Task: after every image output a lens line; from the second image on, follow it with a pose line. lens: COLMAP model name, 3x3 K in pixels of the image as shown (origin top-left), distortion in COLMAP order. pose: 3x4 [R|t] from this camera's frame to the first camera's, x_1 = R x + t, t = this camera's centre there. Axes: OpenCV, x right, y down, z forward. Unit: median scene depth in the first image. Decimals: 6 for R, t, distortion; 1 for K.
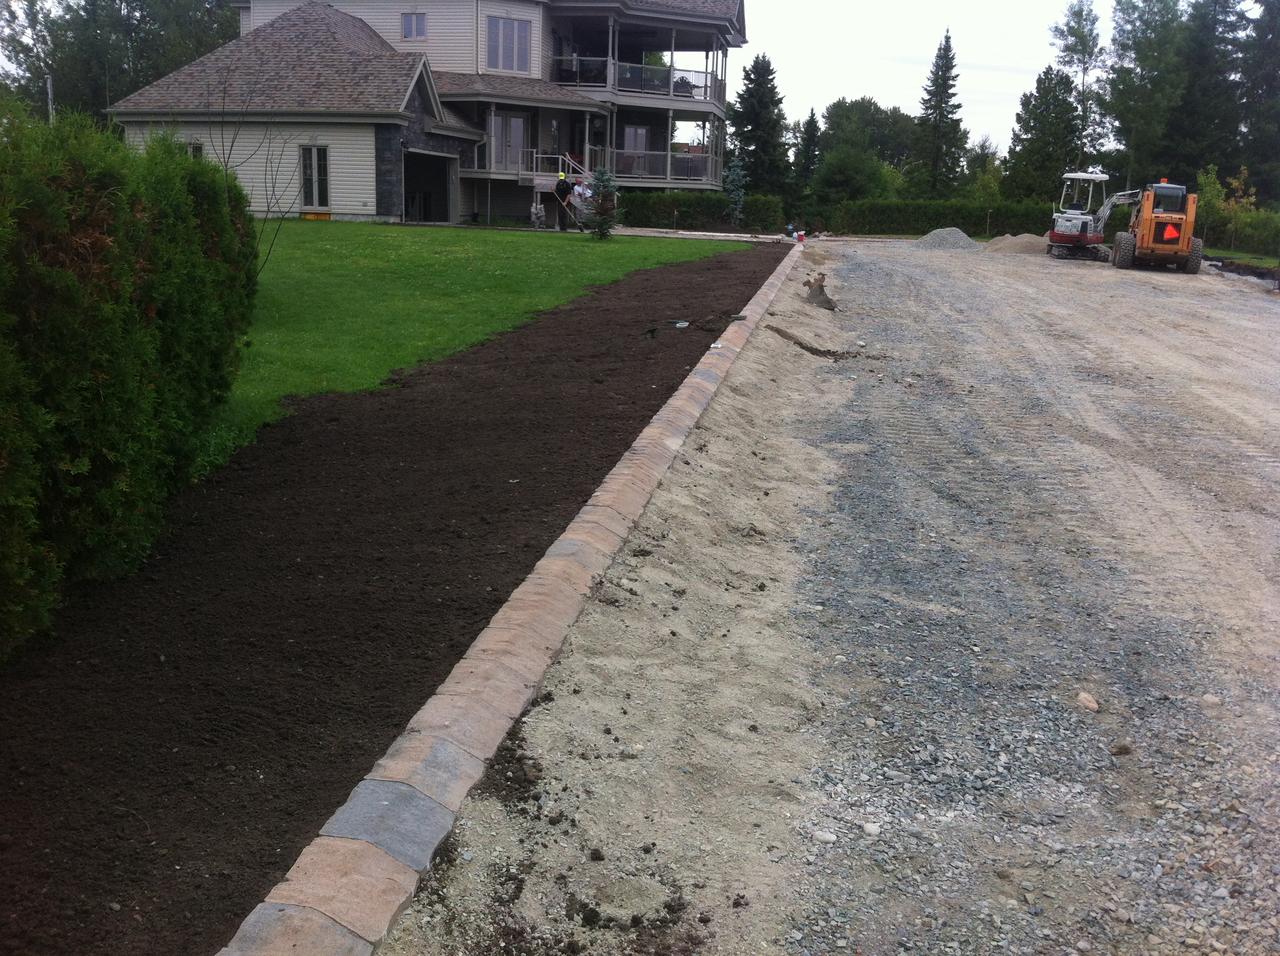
lens RADIAL K [[1285.8, 0, 634.1], [0, 1285.8, 533.9], [0, 0, 1]] dist [0.095808, -0.276445]
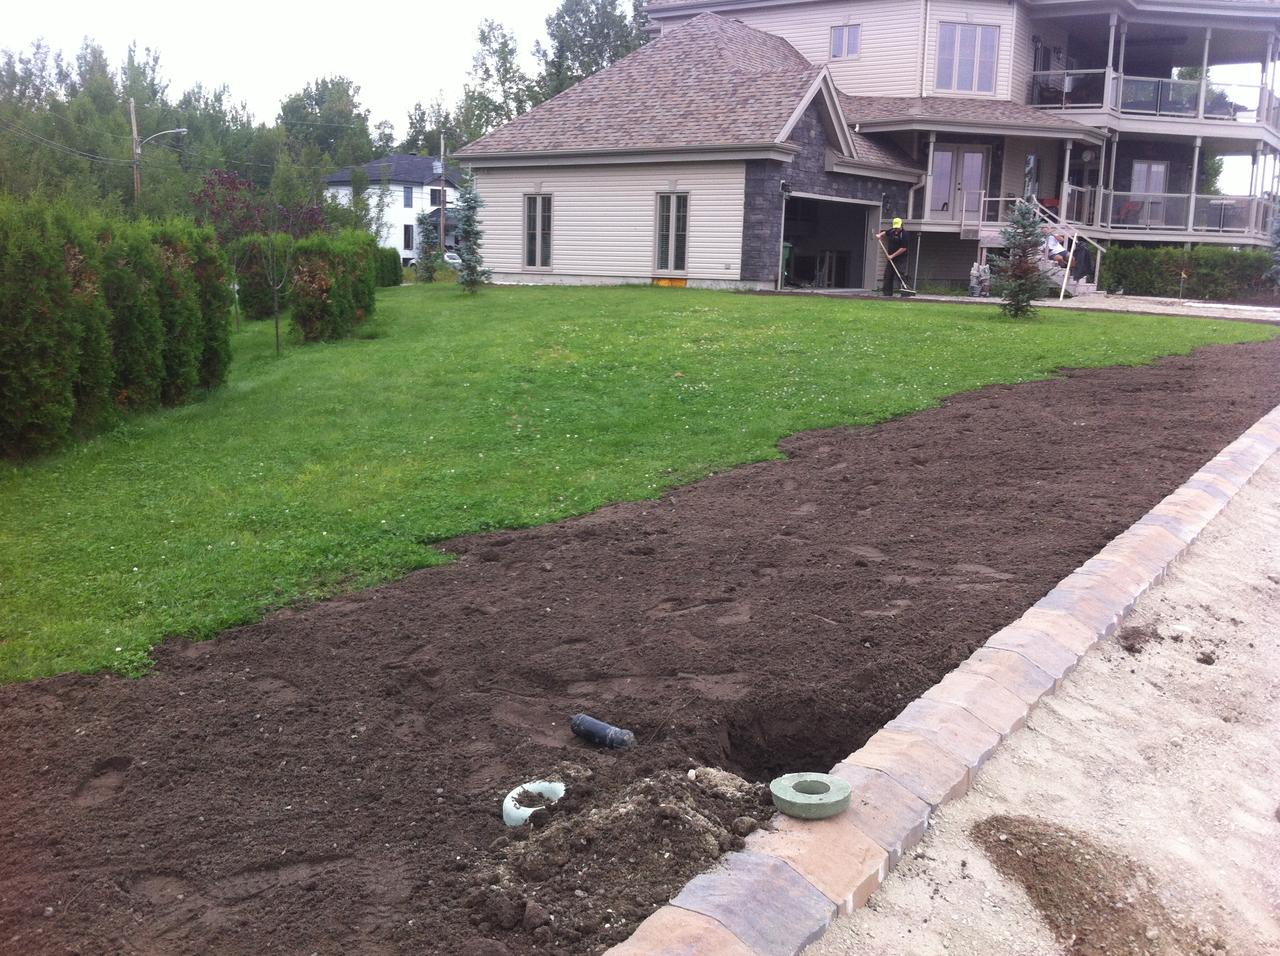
lens RADIAL K [[1285.8, 0, 634.1], [0, 1285.8, 533.9], [0, 0, 1]] dist [0.095808, -0.276445]
pose [[0.917394, 0.076979, -0.390465, 0.042282], [-0.095231, 0.995073, -0.027570, -0.061326], [0.386419, 0.062477, 0.920205, 0.247193]]
